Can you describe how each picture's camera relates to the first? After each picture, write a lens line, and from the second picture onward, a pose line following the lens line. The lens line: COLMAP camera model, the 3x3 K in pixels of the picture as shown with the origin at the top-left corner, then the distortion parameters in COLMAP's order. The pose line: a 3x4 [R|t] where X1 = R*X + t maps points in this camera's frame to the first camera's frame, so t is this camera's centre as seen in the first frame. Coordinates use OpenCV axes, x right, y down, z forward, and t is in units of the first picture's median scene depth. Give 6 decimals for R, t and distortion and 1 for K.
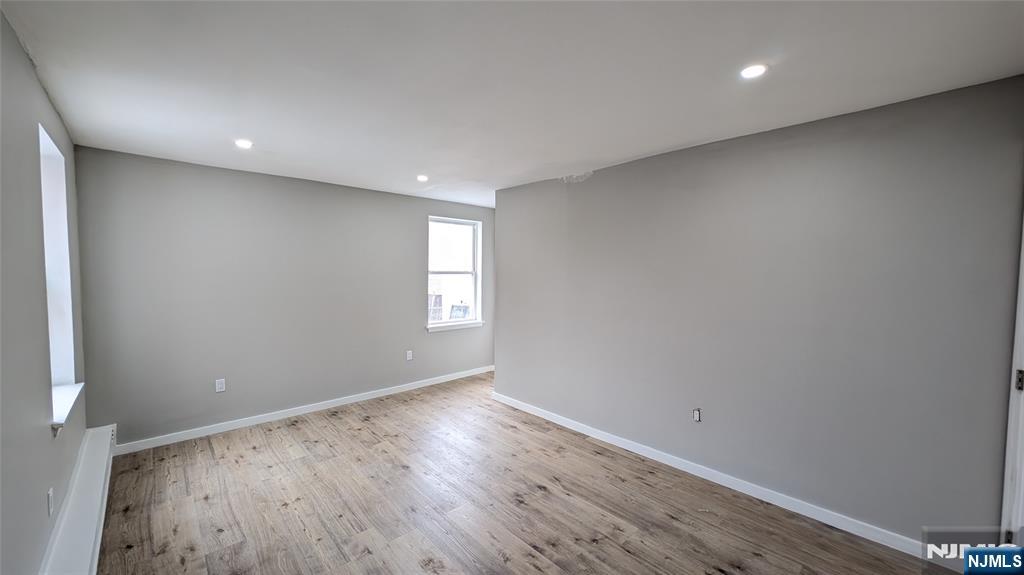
lens RADIAL K [[381.9, 0, 512.0], [0, 381.9, 287.5], [0, 0, 1]] dist [0.000528, -0.000272]
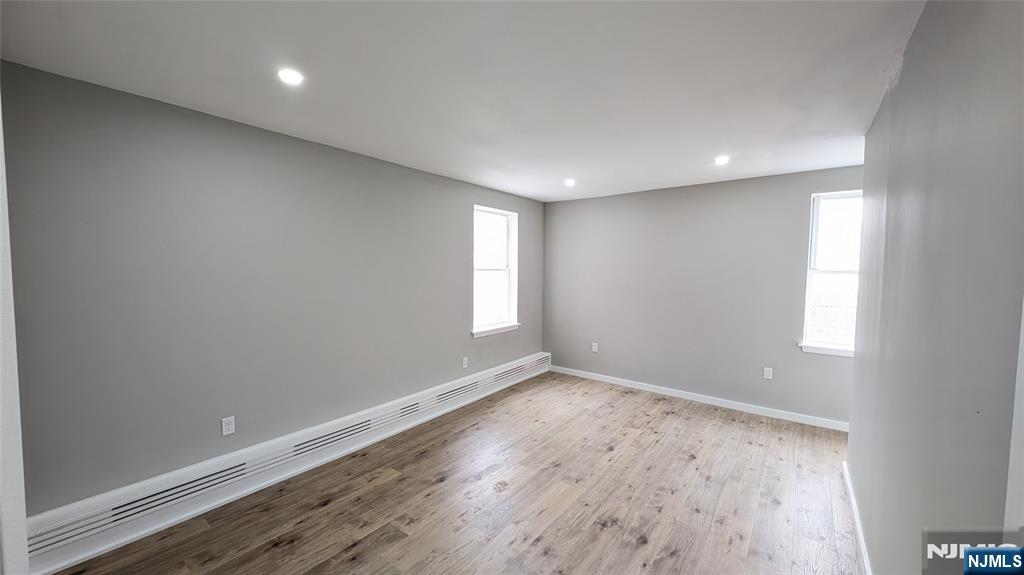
lens RADIAL K [[381.0, 0, 512.0], [0, 381.0, 287.5], [0, 0, 1]] dist [0.056003, -0.000081]
pose [[0.169262, 0.048609, -0.984372, 0.645761], [-0.047750, 0.998015, 0.041072, -0.018343], [0.984414, 0.040052, 0.171247, 0.452251]]
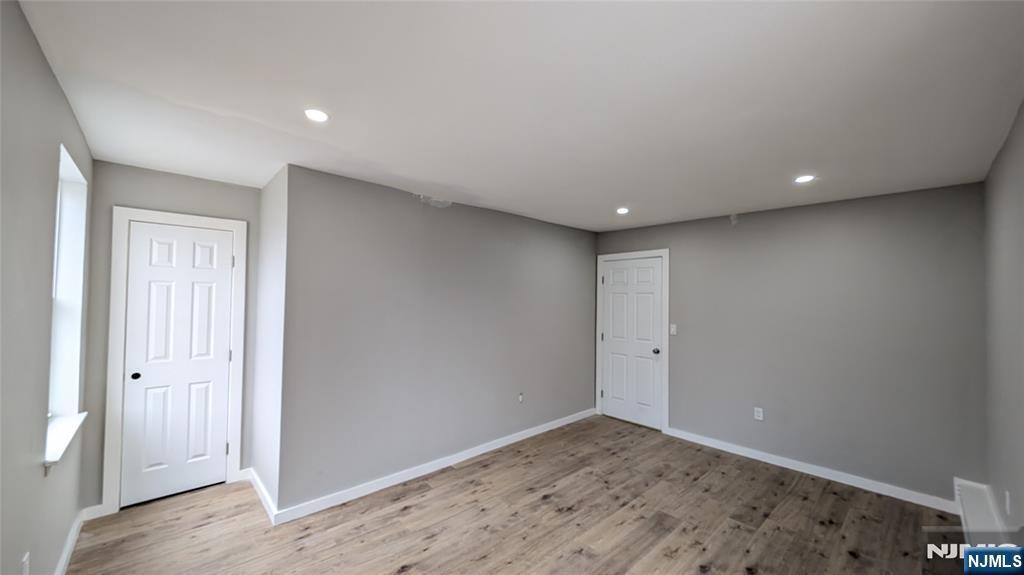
lens RADIAL K [[381.9, 0, 512.0], [0, 381.9, 287.5], [0, 0, 1]] dist [0.000528, -0.000272]
pose [[0.007343, 0.011778, 0.999904, -0.826902], [0.024497, 0.999628, -0.011954, -0.060042], [-0.999673, 0.024582, 0.007052, 0.854221]]
